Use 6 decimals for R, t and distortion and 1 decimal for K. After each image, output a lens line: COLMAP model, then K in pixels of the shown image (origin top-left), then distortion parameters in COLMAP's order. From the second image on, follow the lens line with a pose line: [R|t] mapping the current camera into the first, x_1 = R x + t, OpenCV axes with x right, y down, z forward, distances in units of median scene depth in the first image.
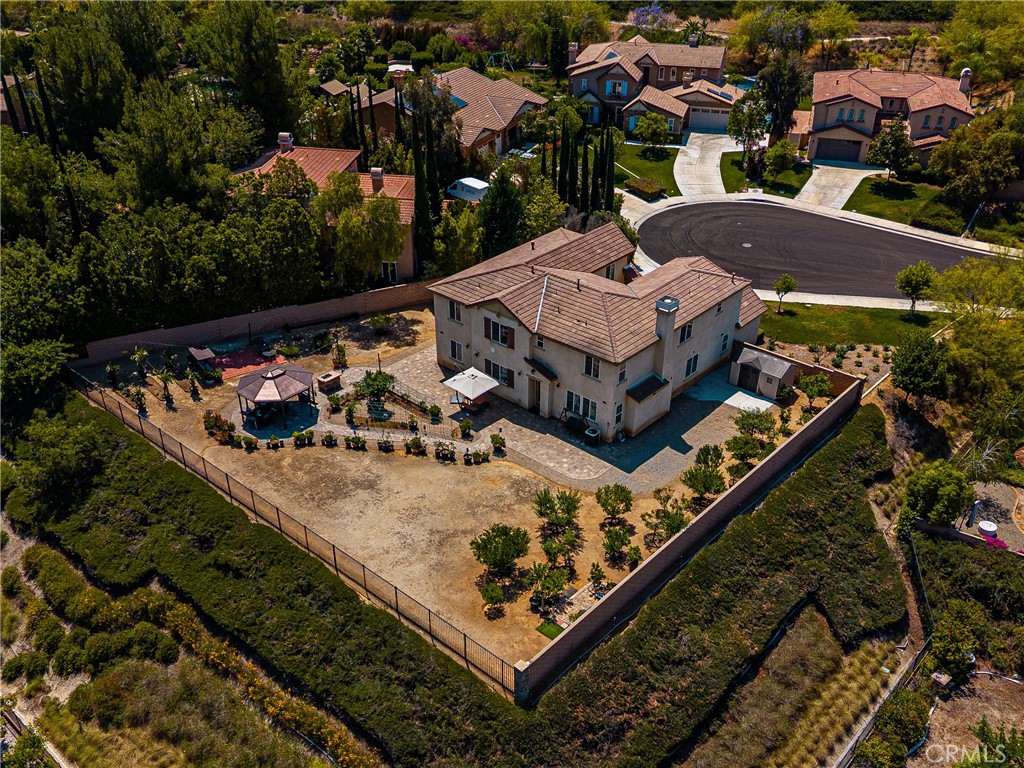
lens RADIAL K [[936.4, 0, 510.8], [0, 936.4, 432.9], [0, 0, 1]] dist [0.067511, -0.110338]
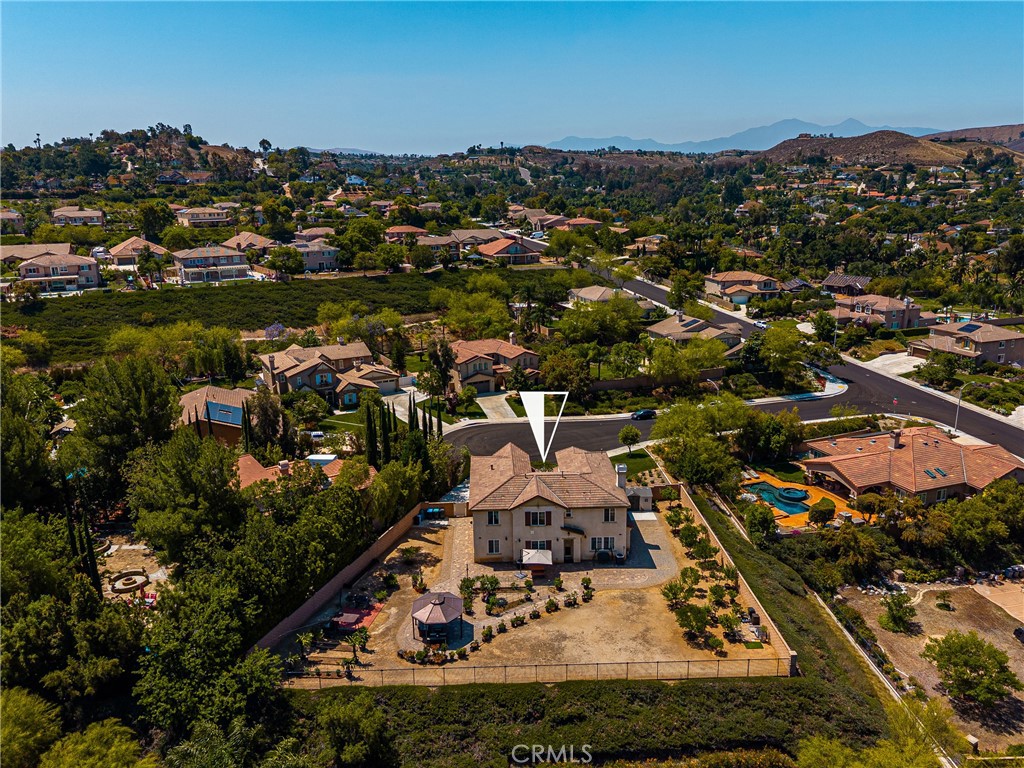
lens RADIAL K [[750.3, 0, 517.3], [0, 750.3, 381.8], [0, 0, 1]] dist [0.042500, -0.063254]
pose [[0.717839, -0.181609, 0.672106, -0.809956], [0.385922, 0.907285, -0.167025, -0.115853], [-0.579458, 0.379278, 0.721371, 0.047427]]
